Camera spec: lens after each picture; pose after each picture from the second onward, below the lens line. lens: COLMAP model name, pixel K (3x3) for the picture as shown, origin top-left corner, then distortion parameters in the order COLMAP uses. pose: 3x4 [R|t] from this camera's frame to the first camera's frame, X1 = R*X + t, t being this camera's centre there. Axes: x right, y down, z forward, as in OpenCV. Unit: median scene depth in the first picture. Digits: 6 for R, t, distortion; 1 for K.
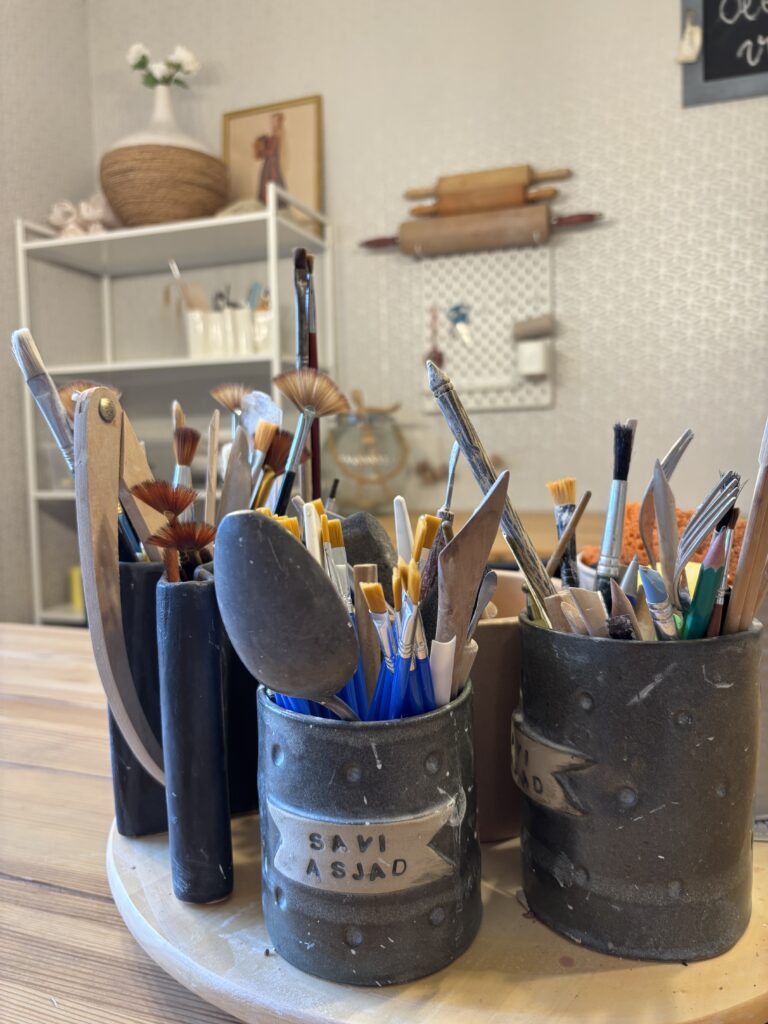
lens RADIAL K [[777.4, 0, 381.2], [0, 777.4, 511.5], [0, 0, 1]] dist [0.023452, -0.038070]
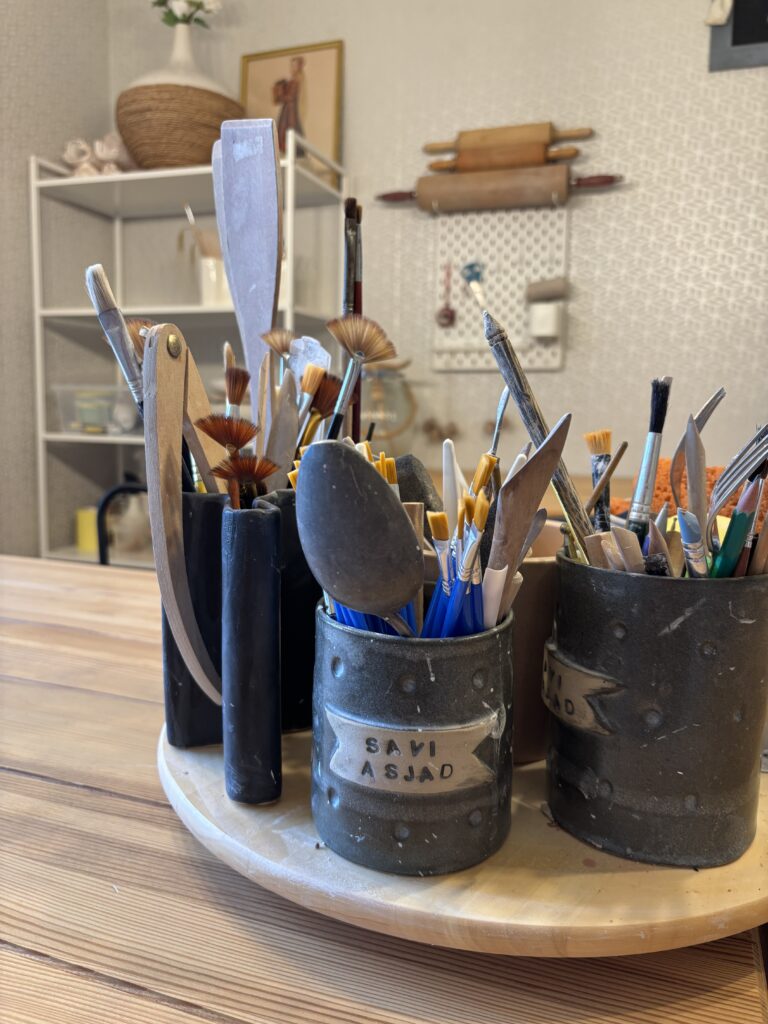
lens RADIAL K [[777.4, 0, 382.9], [0, 777.4, 507.5], [0, 0, 1]] dist [0.023452, -0.038070]
pose [[0.999130, 0.041004, 0.007654, -0.062451], [-0.041324, 0.998005, 0.047733, 0.023502], [-0.005681, -0.048008, 0.998831, -0.060323]]
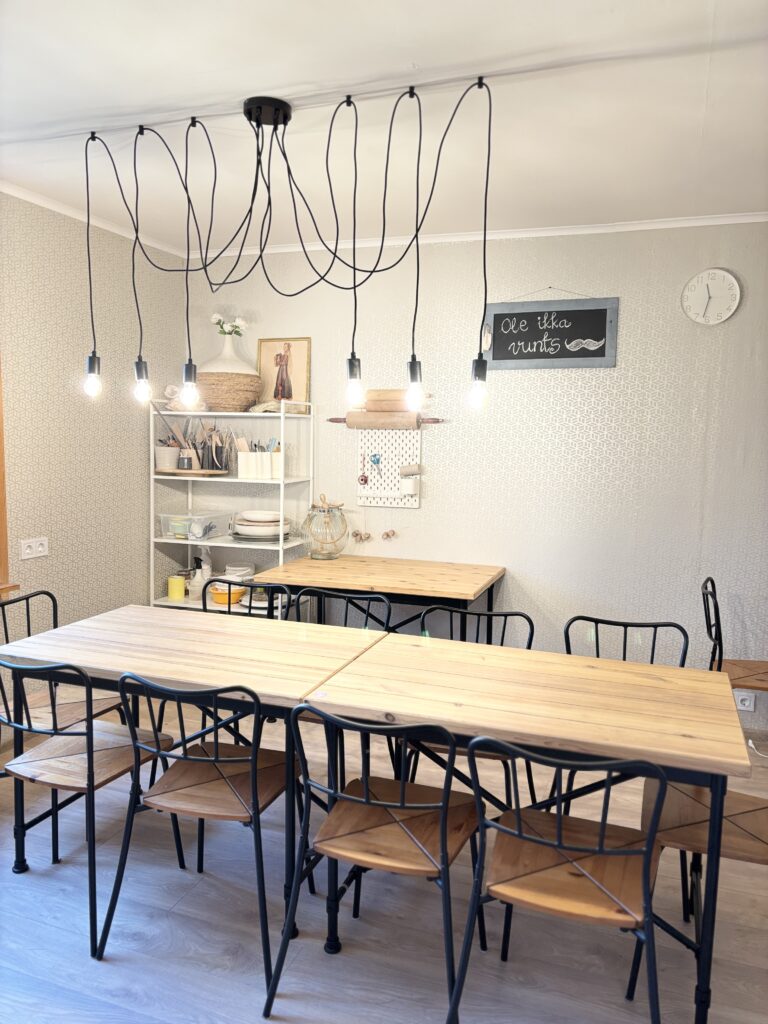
lens RADIAL K [[777.4, 0, 392.3], [0, 777.4, 513.1], [0, 0, 1]] dist [0.023452, -0.038070]
pose [[0.999152, 0.038482, 0.014626, 0.690677], [-0.038782, 0.999032, 0.020764, -0.924952], [-0.013813, -0.021313, 0.999677, -5.706006]]
